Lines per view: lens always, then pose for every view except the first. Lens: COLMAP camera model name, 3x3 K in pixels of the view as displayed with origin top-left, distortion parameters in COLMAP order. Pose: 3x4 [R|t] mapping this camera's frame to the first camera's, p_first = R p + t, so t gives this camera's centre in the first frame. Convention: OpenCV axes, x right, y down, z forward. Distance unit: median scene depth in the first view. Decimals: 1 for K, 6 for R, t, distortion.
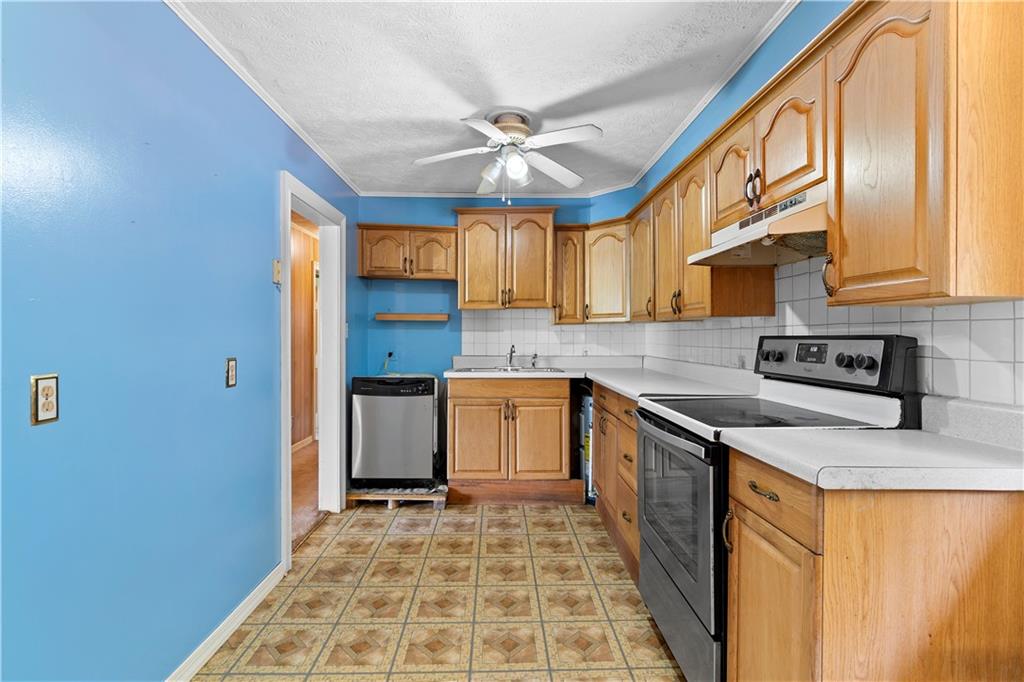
lens RADIAL K [[466.5, 0, 510.1], [0, 466.5, 339.1], [0, 0, 1]] dist [-0.004354, 0.000766]
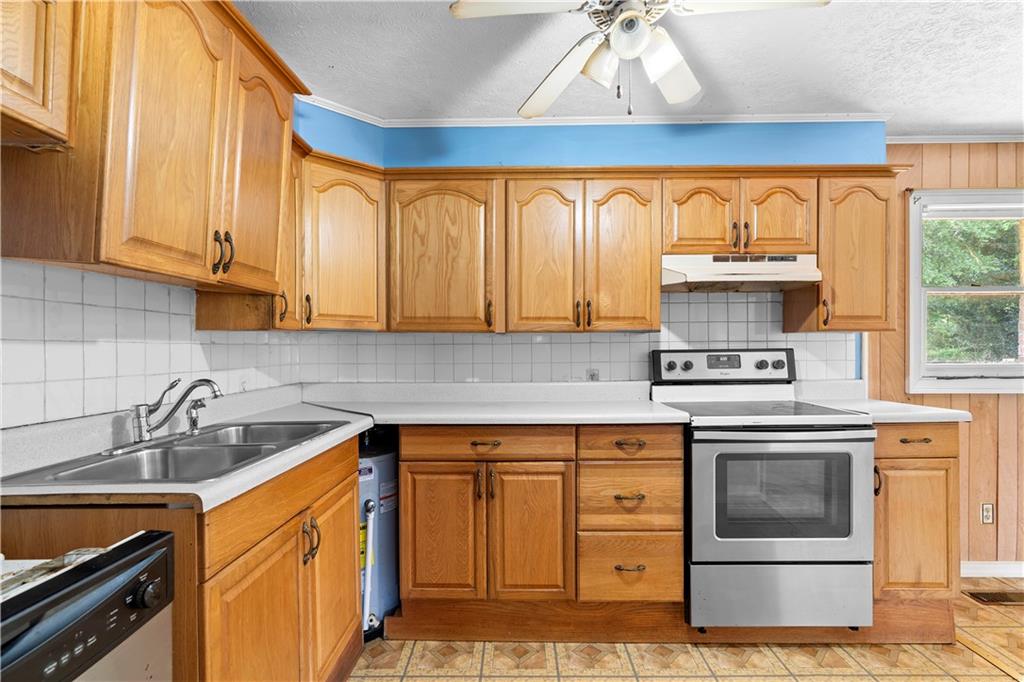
lens RADIAL K [[465.8, 0, 514.2], [0, 465.8, 352.1], [0, 0, 1]] dist [-0.003304, 0.000701]
pose [[0.041058, -0.008055, 0.999124, -0.486319], [0.014293, 0.999870, 0.007473, -0.011139], [-0.999055, 0.013973, 0.041168, 0.968658]]
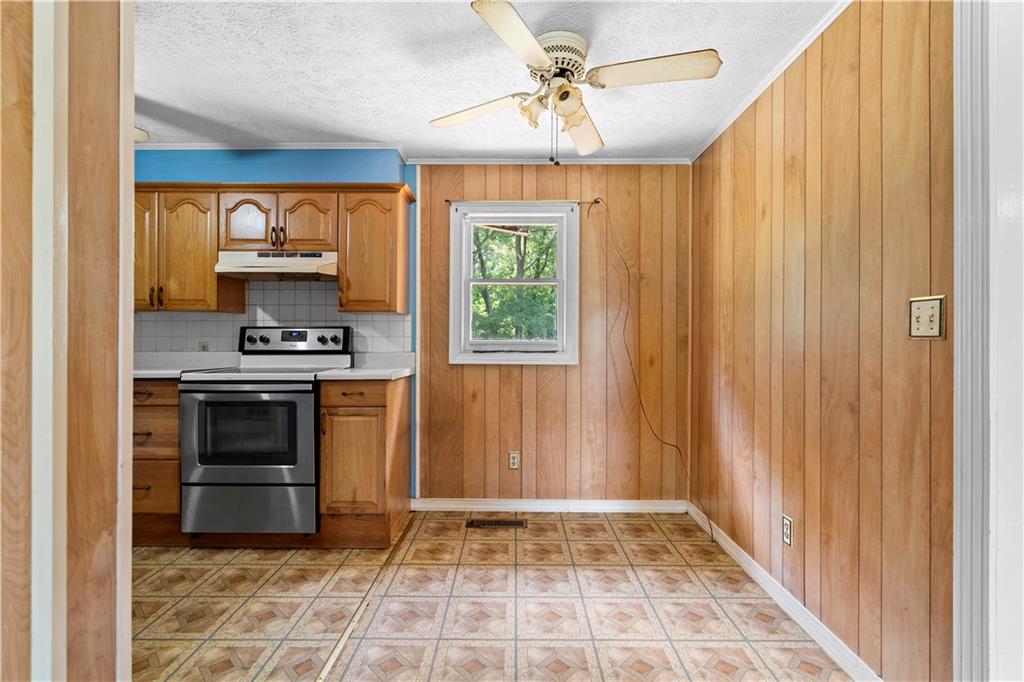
lens RADIAL K [[466.5, 0, 510.1], [0, 466.5, 339.1], [0, 0, 1]] dist [-0.004354, 0.000766]
pose [[0.039061, 0.001839, 0.999235, -0.676474], [0.003236, 0.999993, -0.001967, 0.029182], [-0.999232, 0.003310, 0.039055, 0.065435]]
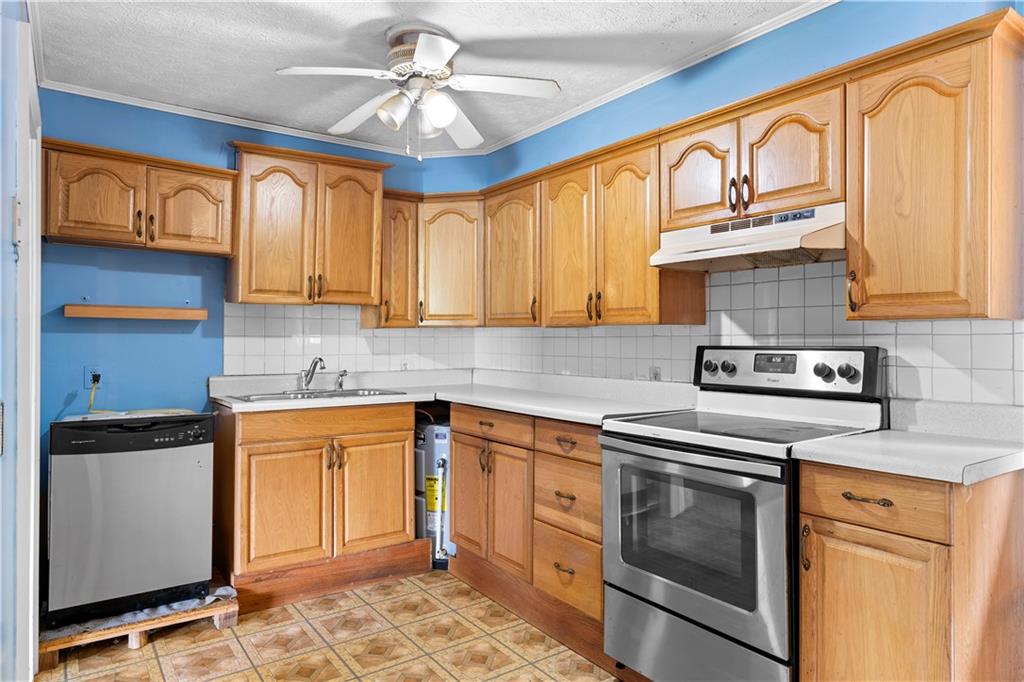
lens RADIAL K [[630.2, 0, 512.7], [0, 630.2, 338.3], [0, 0, 1]] dist [0.005686, 0.002012]
pose [[0.826981, 0.001370, 0.562228, -0.367229], [0.003550, 0.999964, -0.007658, -0.009821], [-0.562219, 0.008329, 0.826947, 0.113200]]
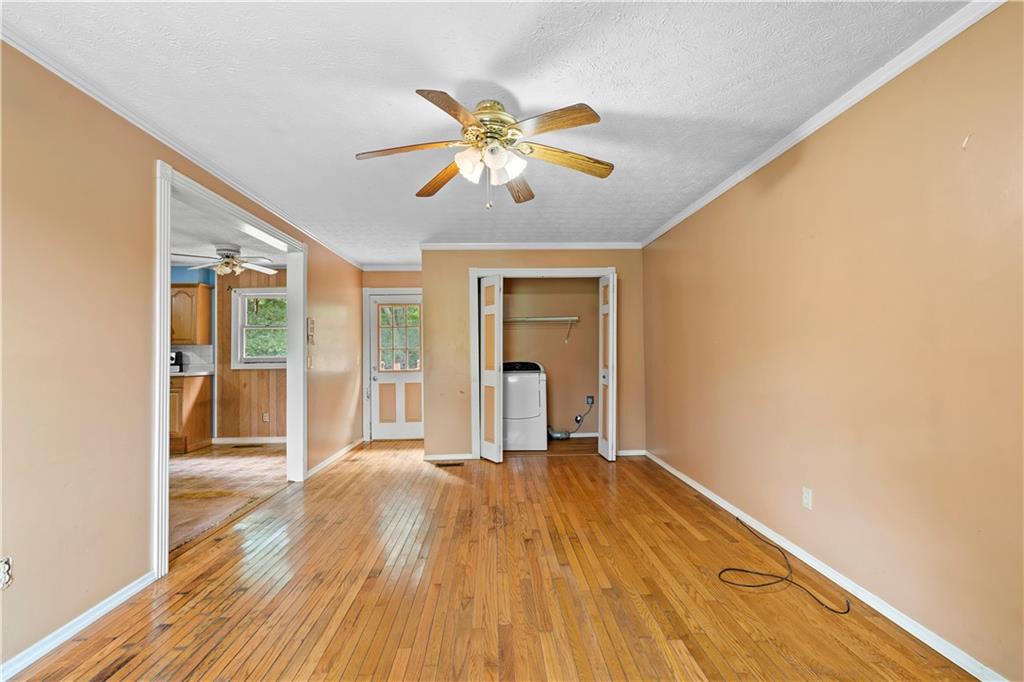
lens RADIAL K [[466.5, 0, 510.1], [0, 466.5, 339.1], [0, 0, 1]] dist [-0.004354, 0.000766]
pose [[-0.007477, 0.027198, 0.999602, -1.797059], [0.020396, 0.999426, -0.027041, 0.029222], [-0.999764, 0.020186, -0.008028, -1.055054]]
